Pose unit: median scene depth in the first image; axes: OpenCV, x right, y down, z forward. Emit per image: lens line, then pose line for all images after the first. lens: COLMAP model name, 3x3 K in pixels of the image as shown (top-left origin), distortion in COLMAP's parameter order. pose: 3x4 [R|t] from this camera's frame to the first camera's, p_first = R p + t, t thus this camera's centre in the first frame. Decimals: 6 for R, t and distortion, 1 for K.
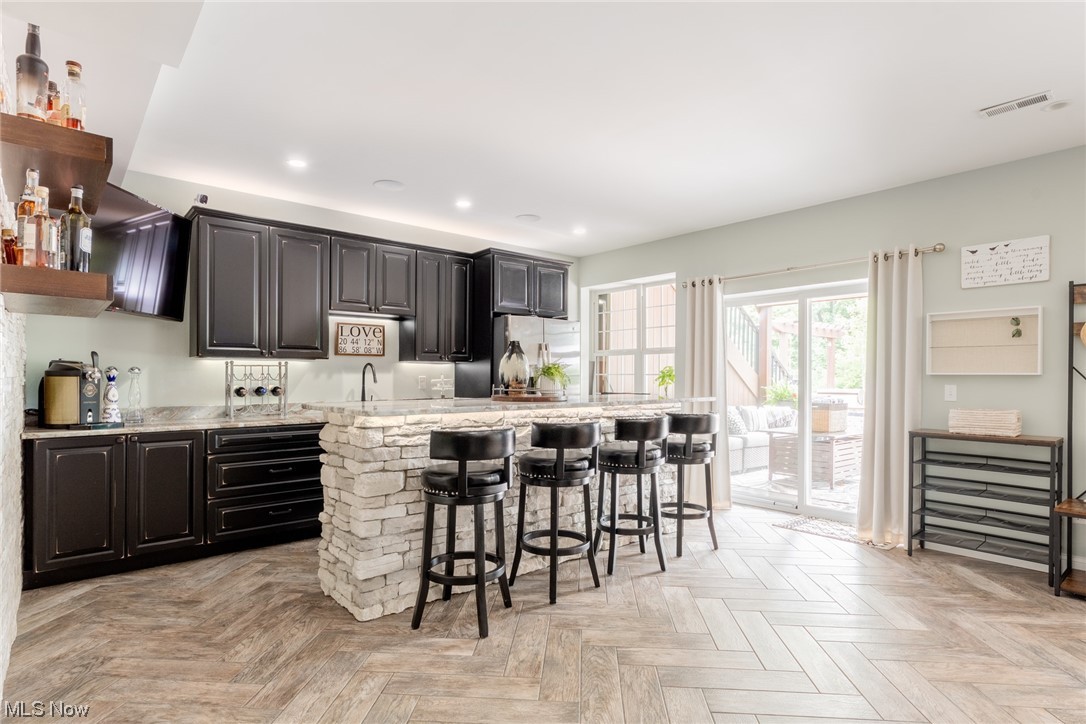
lens RADIAL K [[555.5, 0, 543.0], [0, 555.5, 362.0], [0, 0, 1]] dist [0.003318, 0.000433]
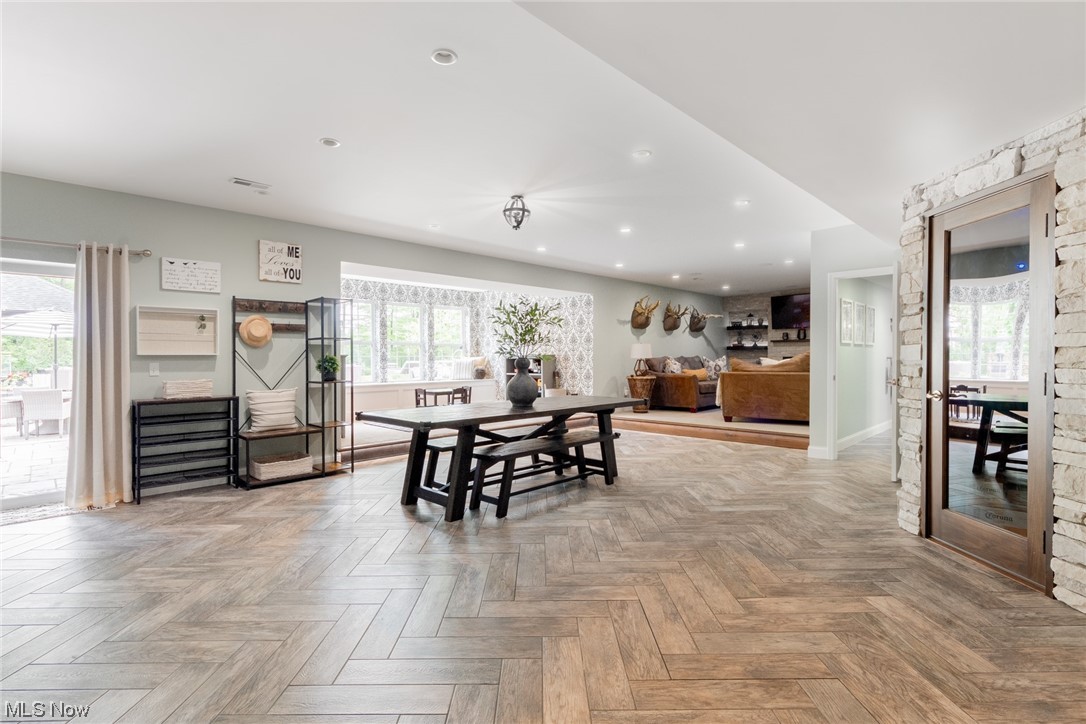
lens RADIAL K [[475.7, 0, 543.0], [0, 475.7, 362.0], [0, 0, 1]] dist [-0.000632, -0.000031]
pose [[-0.038200, -0.010038, 0.999220, -0.392908], [-0.016424, 0.999821, 0.009416, 0.013818], [-0.999135, -0.016052, -0.038358, 0.150460]]
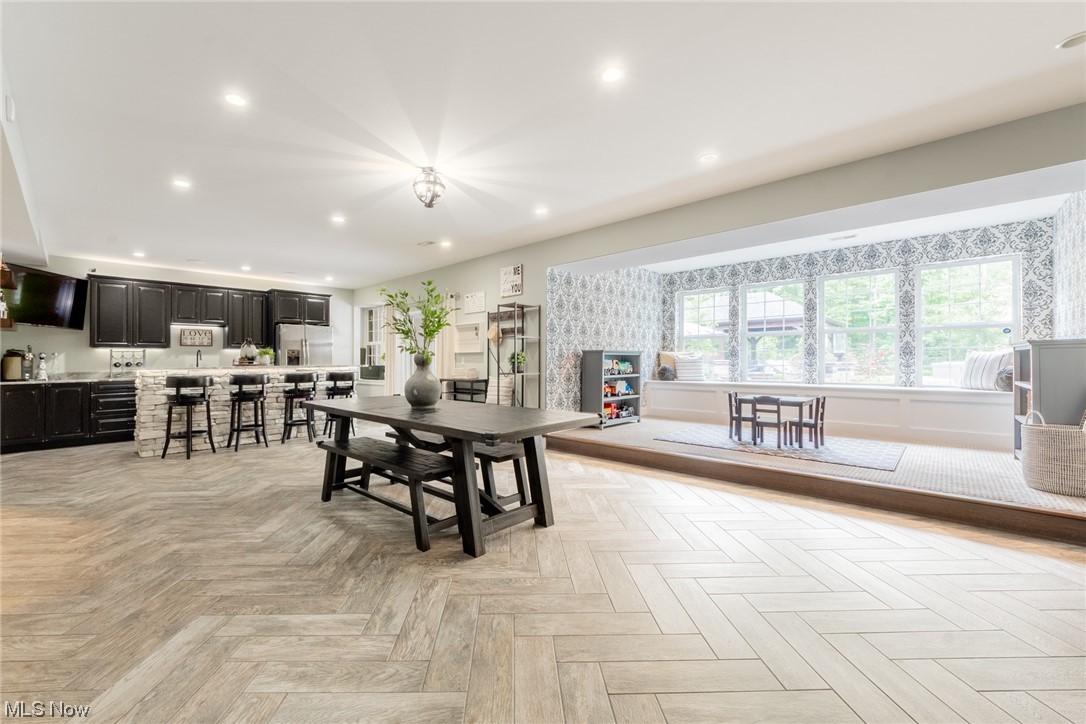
lens RADIAL K [[443.9, 0, 540.6], [0, 443.9, 343.0], [0, 0, 1]] dist [-0.001563, -0.000054]
pose [[0.996007, -0.007659, 0.088949, 0.891150], [0.008781, 0.999887, -0.012228, 0.009214], [-0.088845, 0.012961, 0.995961, -0.775968]]
